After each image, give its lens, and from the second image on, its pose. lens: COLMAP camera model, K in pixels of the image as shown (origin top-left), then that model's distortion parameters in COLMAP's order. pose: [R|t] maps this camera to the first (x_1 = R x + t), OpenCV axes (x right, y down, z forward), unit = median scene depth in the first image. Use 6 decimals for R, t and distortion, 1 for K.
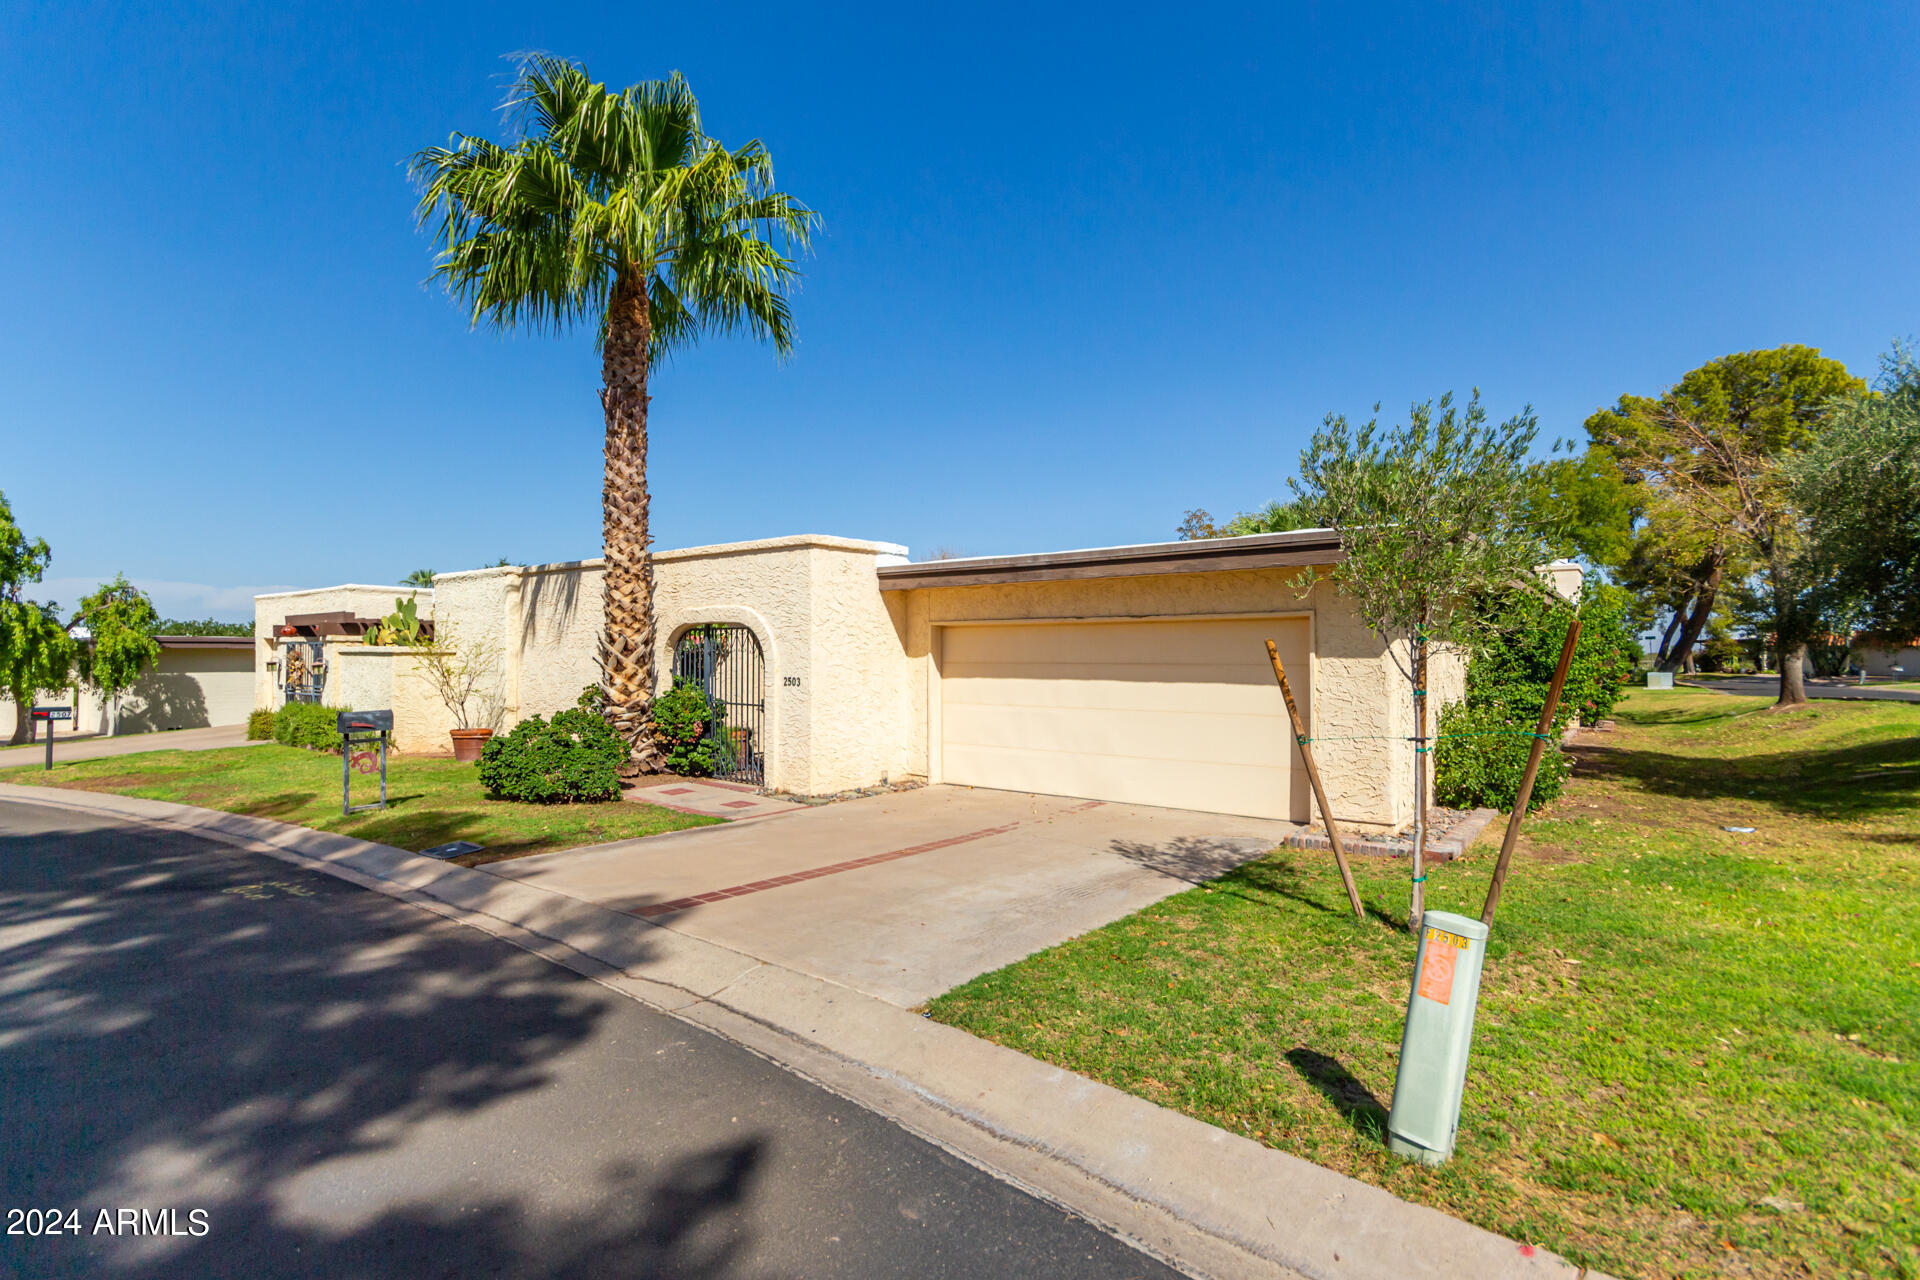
lens RADIAL K [[898.1, 0, 962.2], [0, 898.1, 640.6], [0, 0, 1]] dist [0.004716, 0.000304]
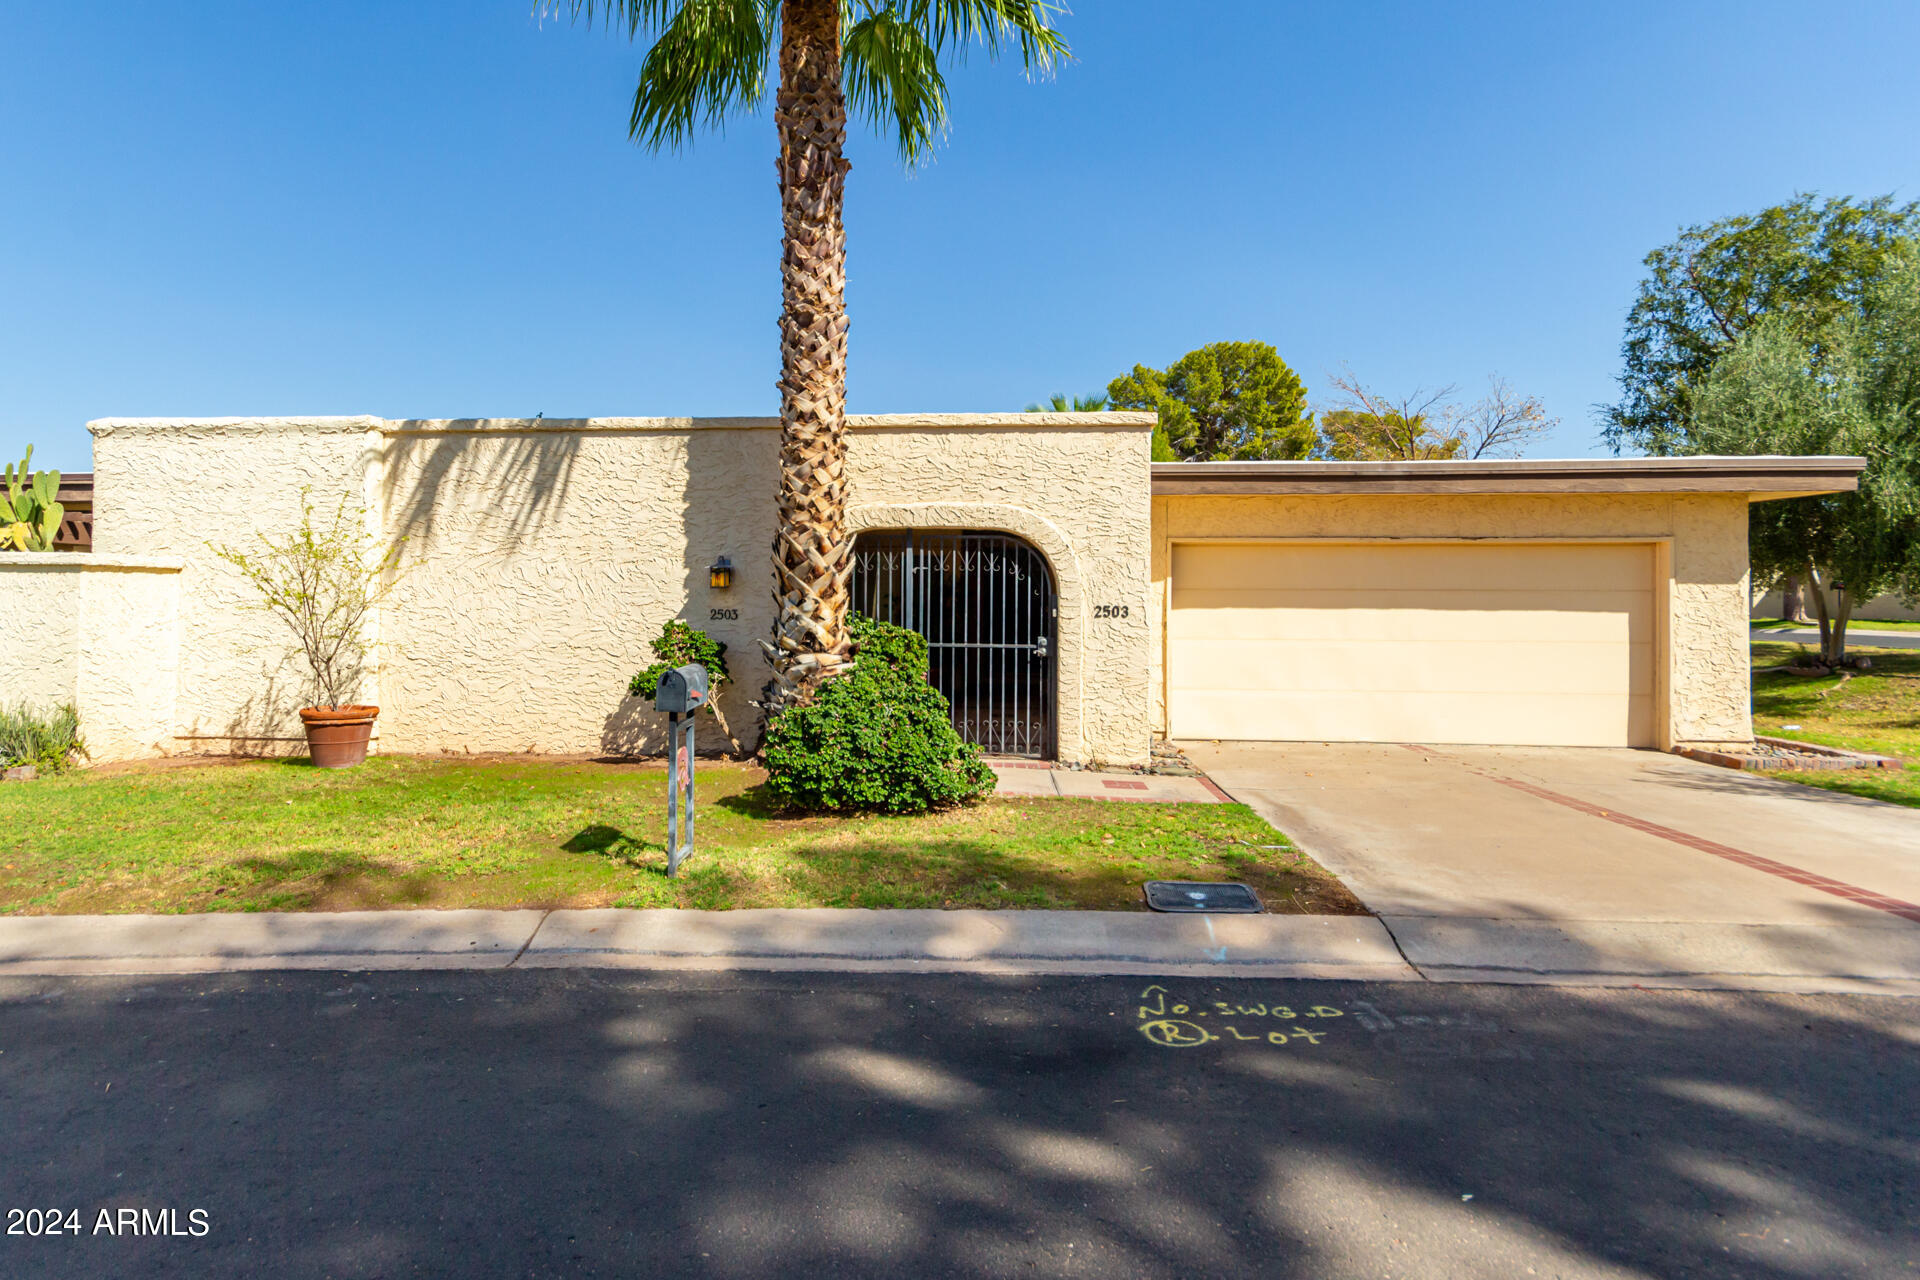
lens RADIAL K [[1004.0, 0, 887.6], [0, 1004.0, 589.4], [0, 0, 1]] dist [-0.003633, 0.002546]
pose [[0.851076, 0.009347, 0.524959, -0.714019], [-0.013354, 0.999903, 0.003847, 0.024801], [-0.524872, -0.010285, 0.851119, 0.375020]]
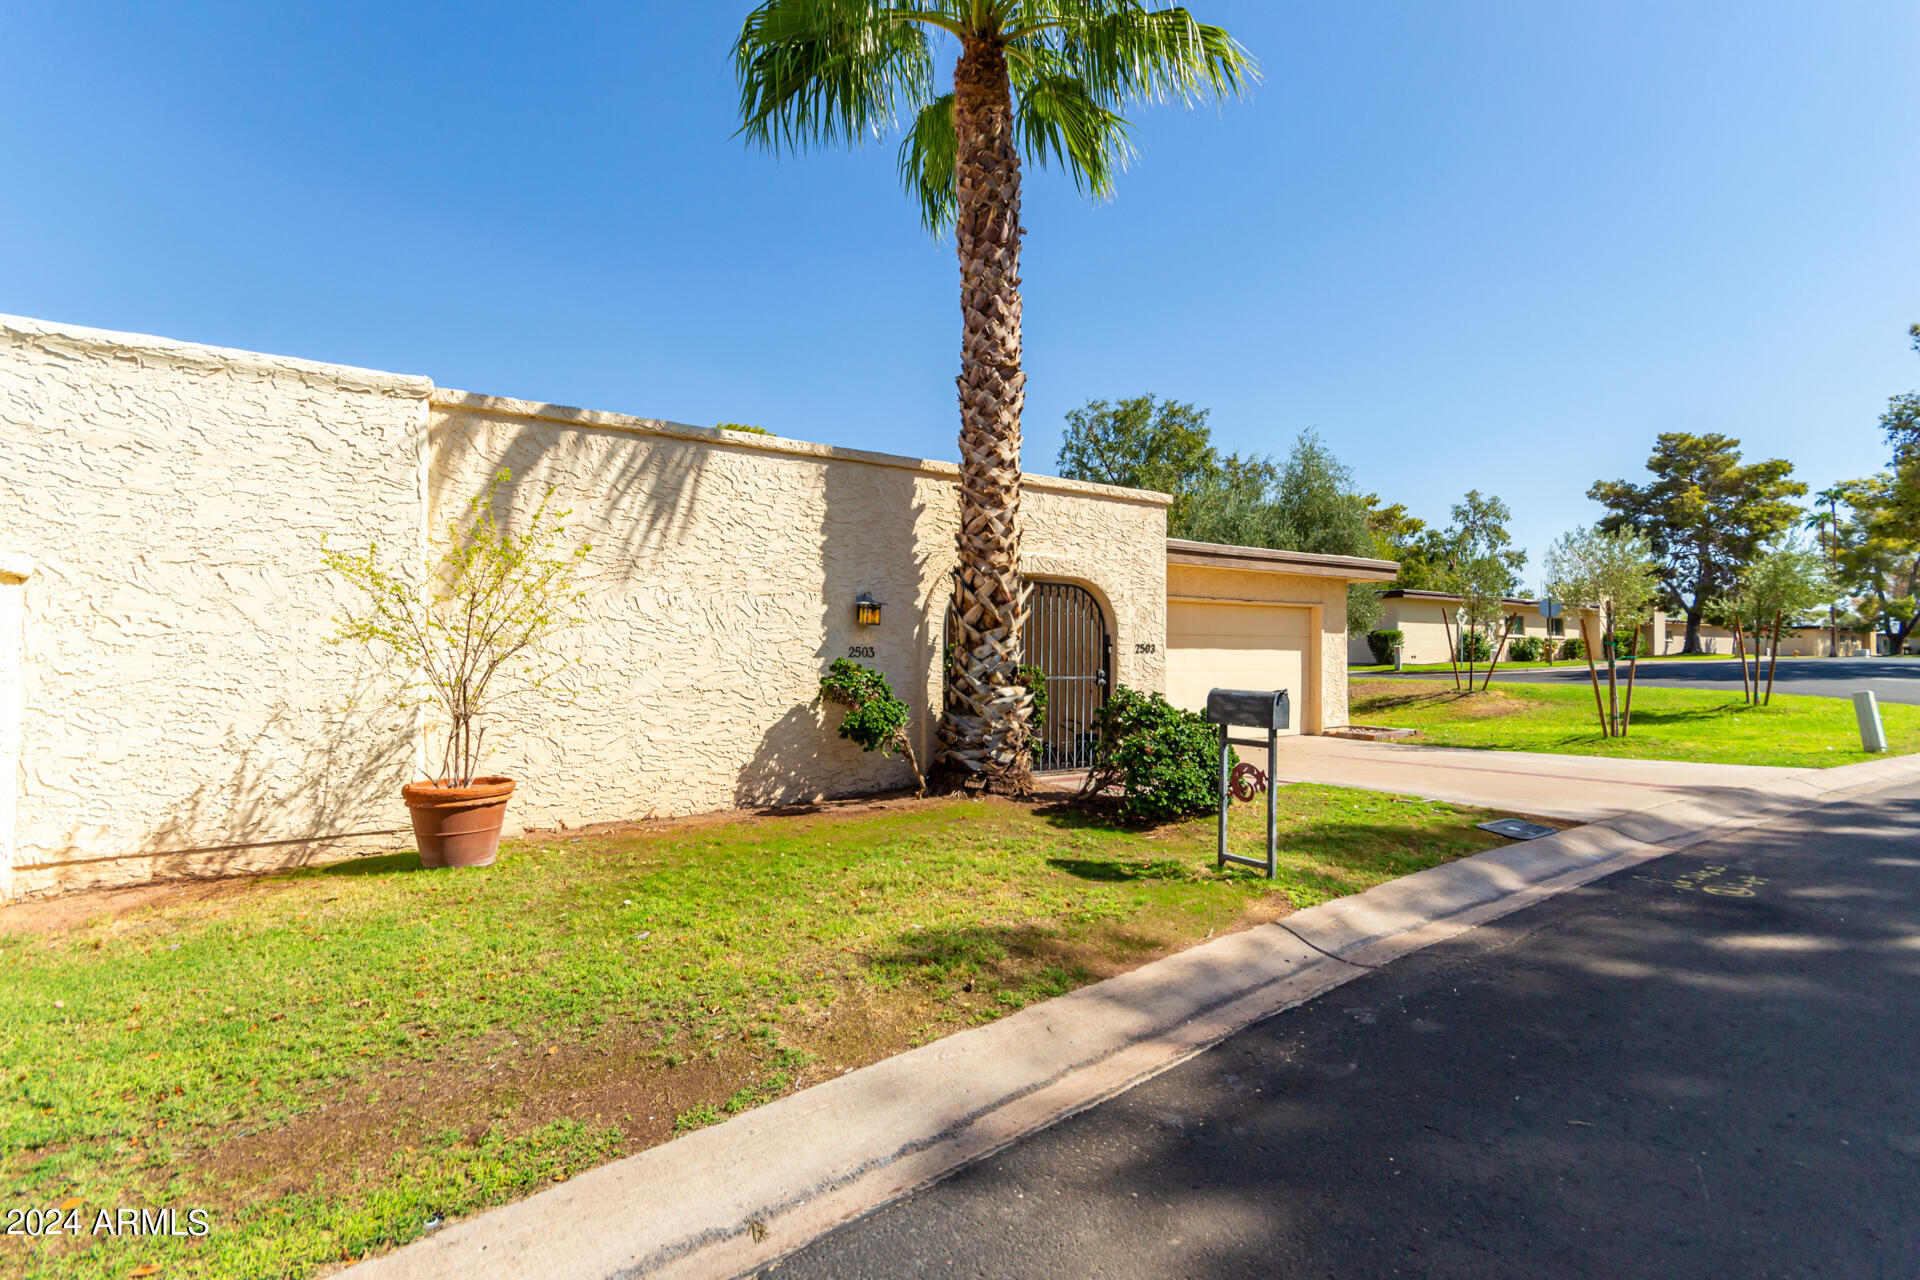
lens RADIAL K [[898.1, 0, 962.2], [0, 898.1, 645.4], [0, 0, 1]] dist [0.004716, 0.000304]
pose [[0.326638, 0.010848, 0.945087, -1.035265], [-0.016257, 0.999851, -0.005858, 0.046683], [-0.945010, -0.013451, 0.326766, 0.814259]]
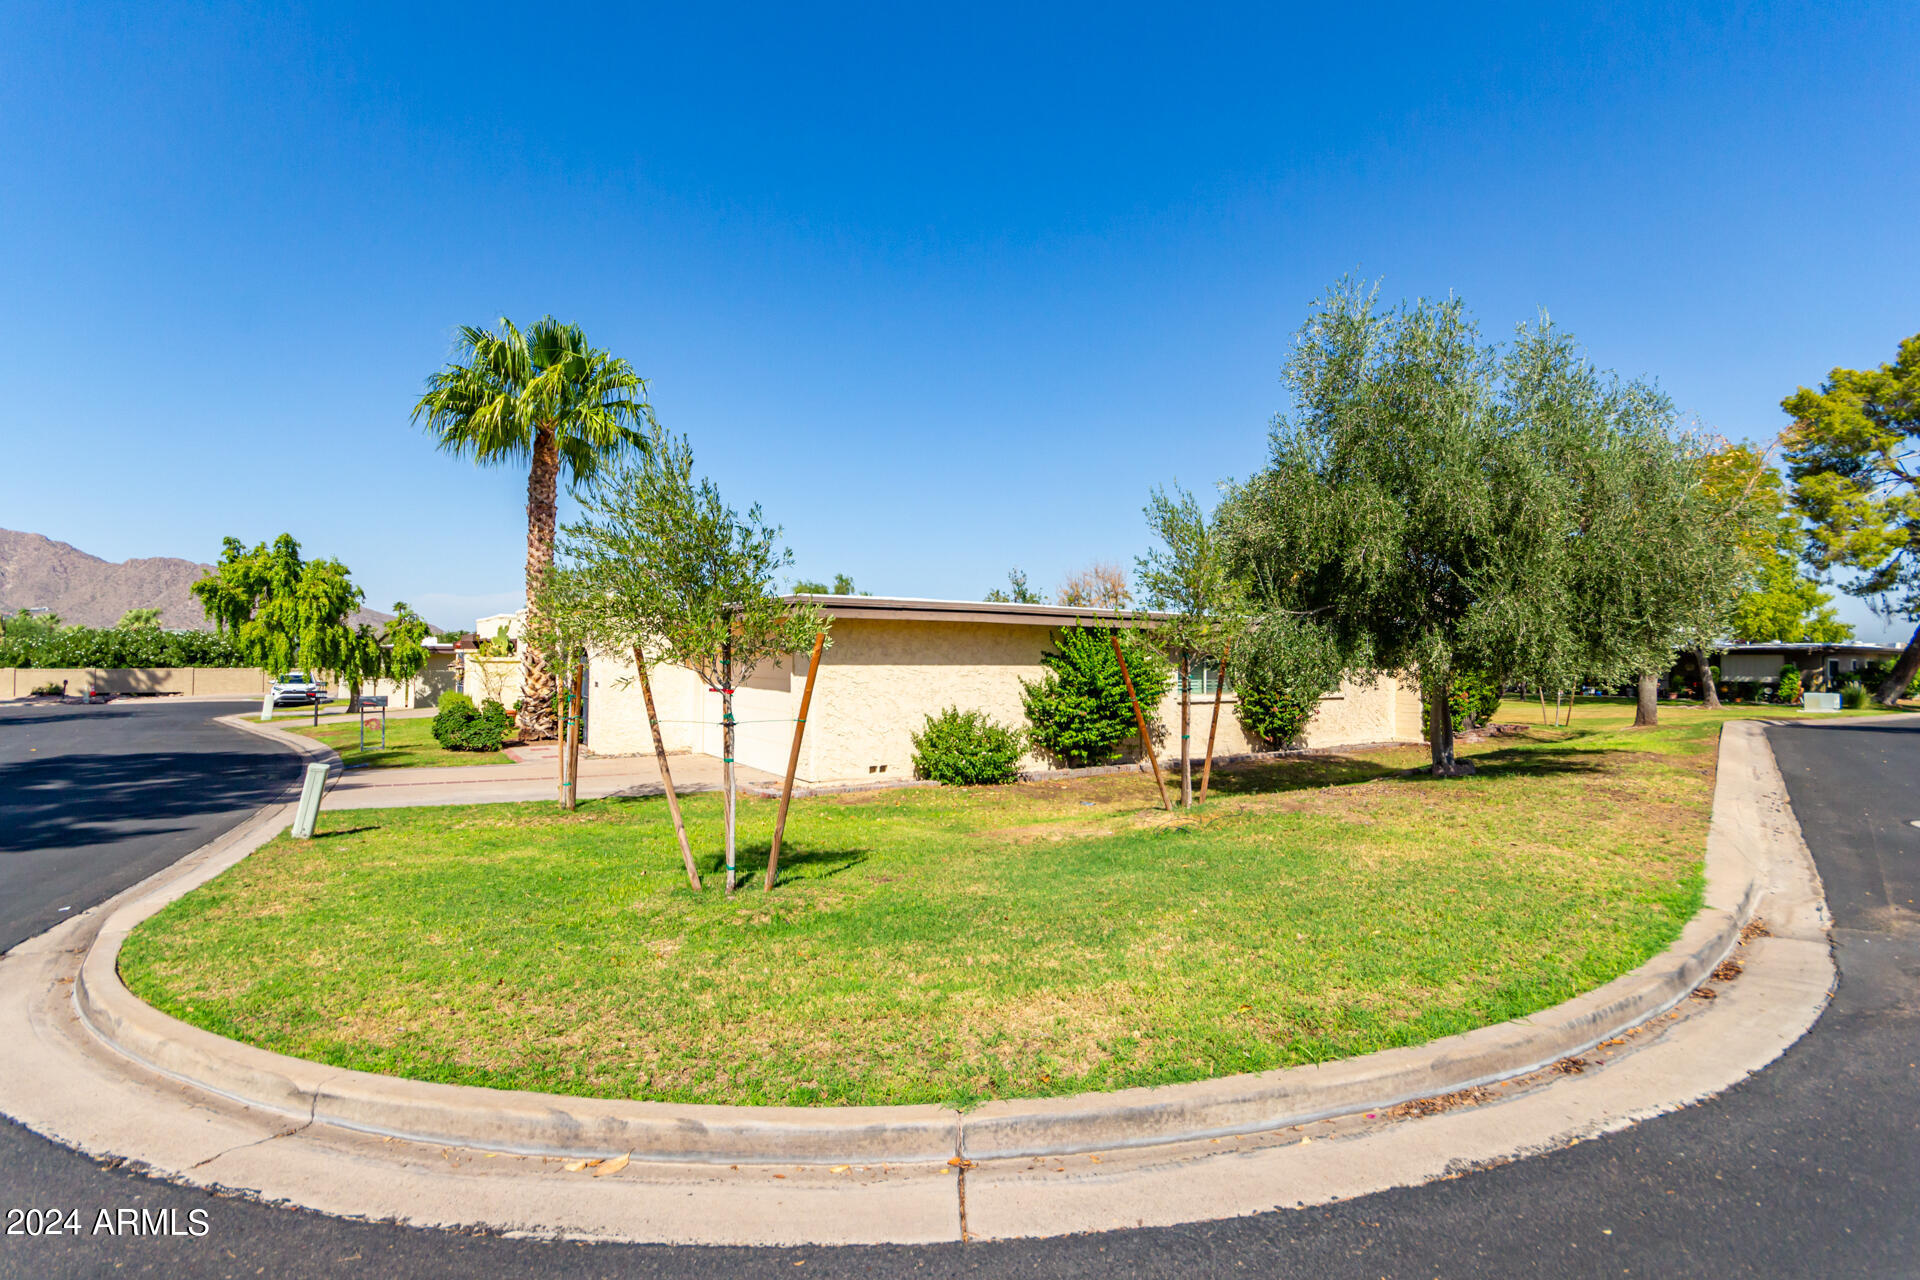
lens RADIAL K [[898.1, 0, 967.4], [0, 898.1, 647.0], [0, 0, 1]] dist [0.004716, 0.000304]
pose [[0.947010, 0.006325, -0.321143, 0.901728], [-0.004443, 0.999968, 0.006592, -0.033762], [0.321174, -0.004816, 0.947008, -0.301794]]
